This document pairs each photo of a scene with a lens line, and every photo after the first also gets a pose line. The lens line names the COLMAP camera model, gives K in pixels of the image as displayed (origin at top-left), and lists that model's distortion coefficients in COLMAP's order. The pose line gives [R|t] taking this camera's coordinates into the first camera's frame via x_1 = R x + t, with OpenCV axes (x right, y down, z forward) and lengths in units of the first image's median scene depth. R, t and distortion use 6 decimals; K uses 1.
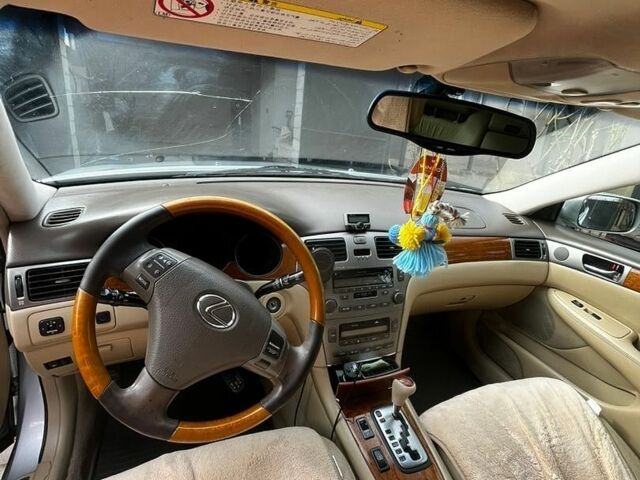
lens RADIAL K [[338.0, 0, 320.0], [0, 338.0, 240.0], [0, 0, 1]] dist [-0.003704, -0.001174]
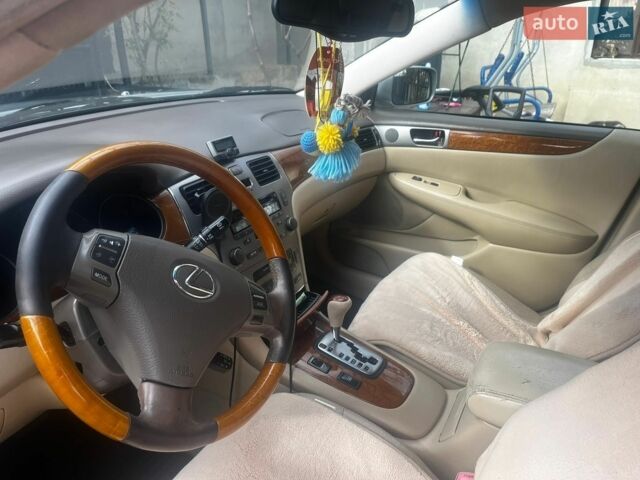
lens RADIAL K [[468.3, 0, 320.0], [0, 468.3, 240.0], [0, 0, 1]] dist [0.025915, -0.001494]
pose [[0.784649, -0.349435, 0.512075, -0.346317], [0.286498, 0.936902, 0.200334, -0.009954], [-0.549767, -0.010483, 0.835252, -0.047443]]
